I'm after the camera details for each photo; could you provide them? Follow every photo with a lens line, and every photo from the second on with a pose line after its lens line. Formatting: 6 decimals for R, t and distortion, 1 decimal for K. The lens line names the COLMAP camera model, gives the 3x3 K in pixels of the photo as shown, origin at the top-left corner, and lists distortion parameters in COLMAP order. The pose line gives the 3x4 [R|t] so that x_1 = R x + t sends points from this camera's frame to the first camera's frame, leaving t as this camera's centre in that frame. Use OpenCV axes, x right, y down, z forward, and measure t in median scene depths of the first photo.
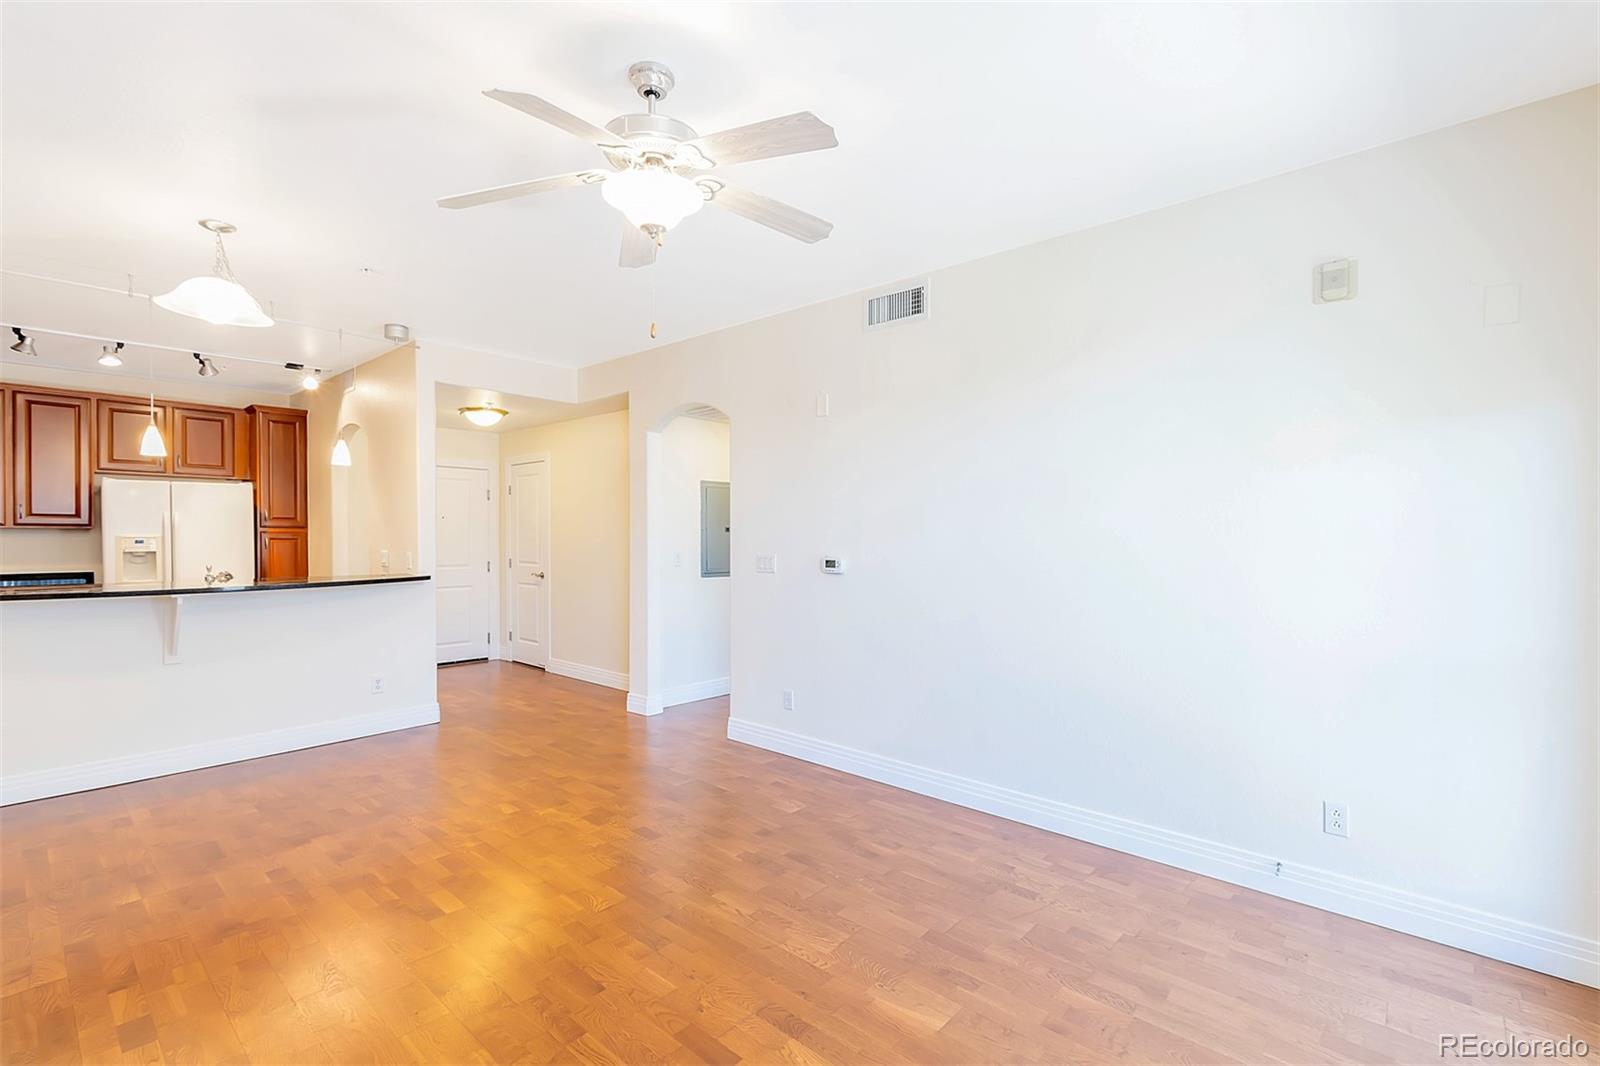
lens RADIAL K [[719.5, 0, 808.3], [0, 719.5, 534.2], [0, 0, 1]] dist [0.003214, -0.000819]
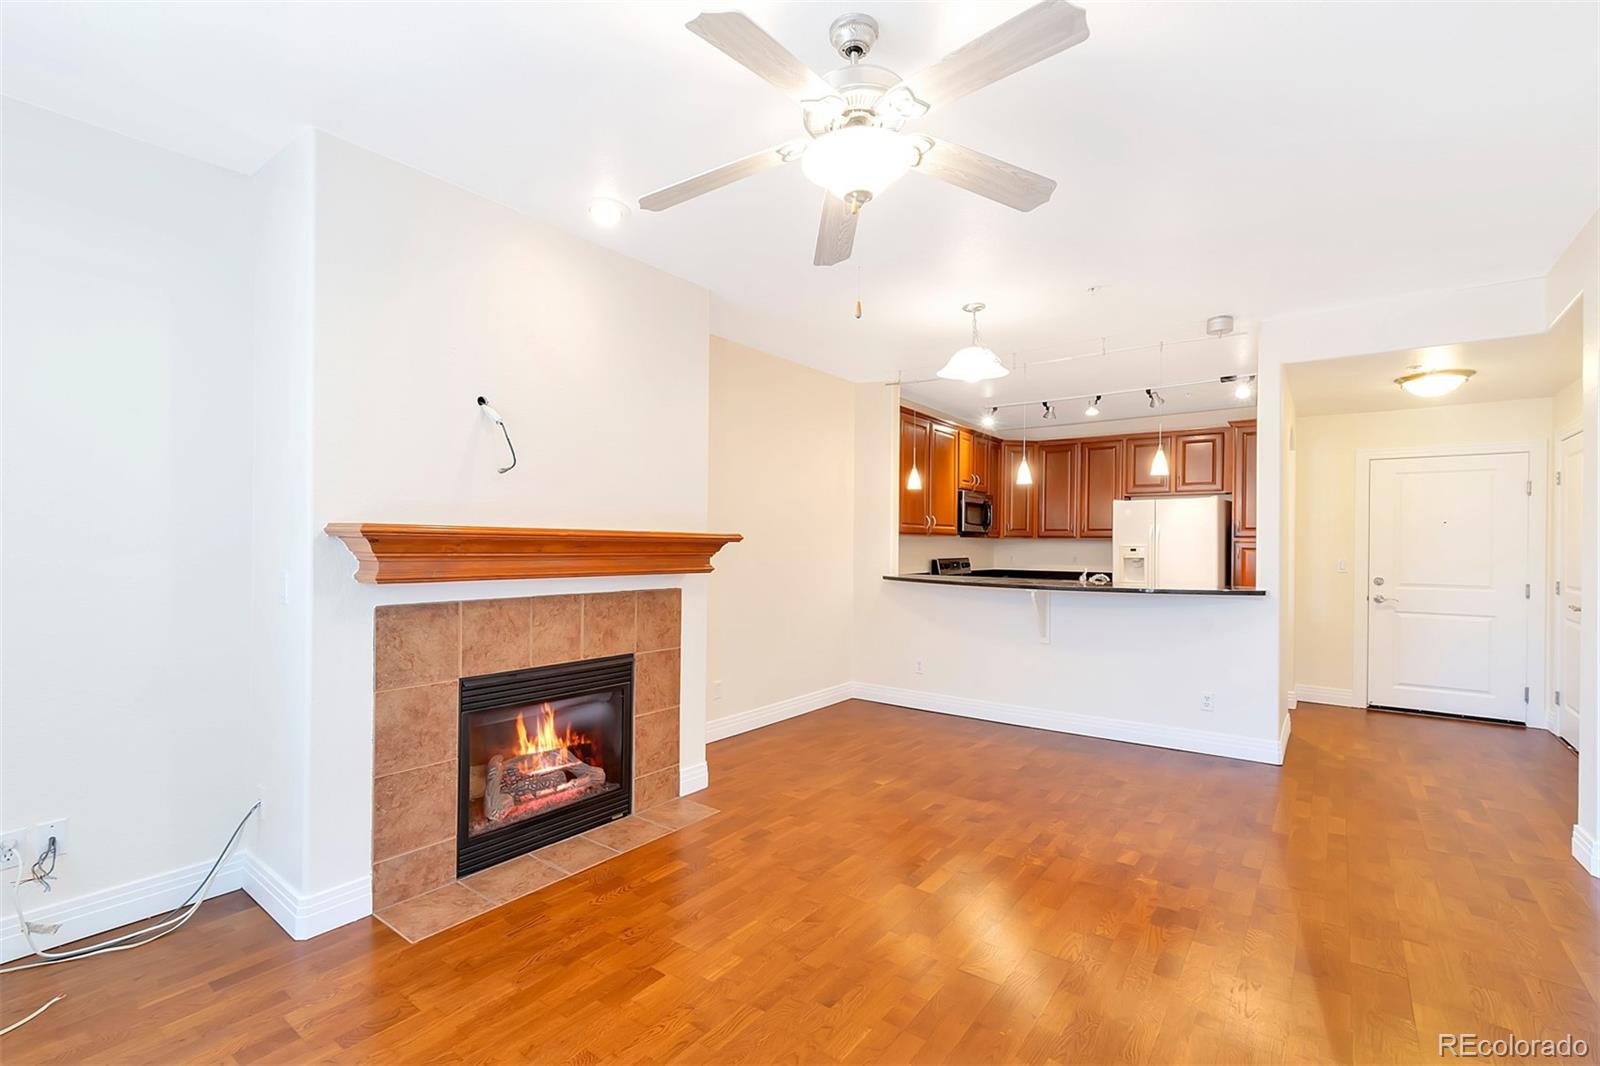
lens RADIAL K [[719.5, 0, 805.1], [0, 719.5, 538.4], [0, 0, 1]] dist [0.003214, -0.000819]
pose [[0.071977, -0.007773, -0.997376, 0.297760], [-0.003528, 0.999961, -0.008048, 0.003253], [0.997400, 0.004098, 0.071947, 0.386181]]
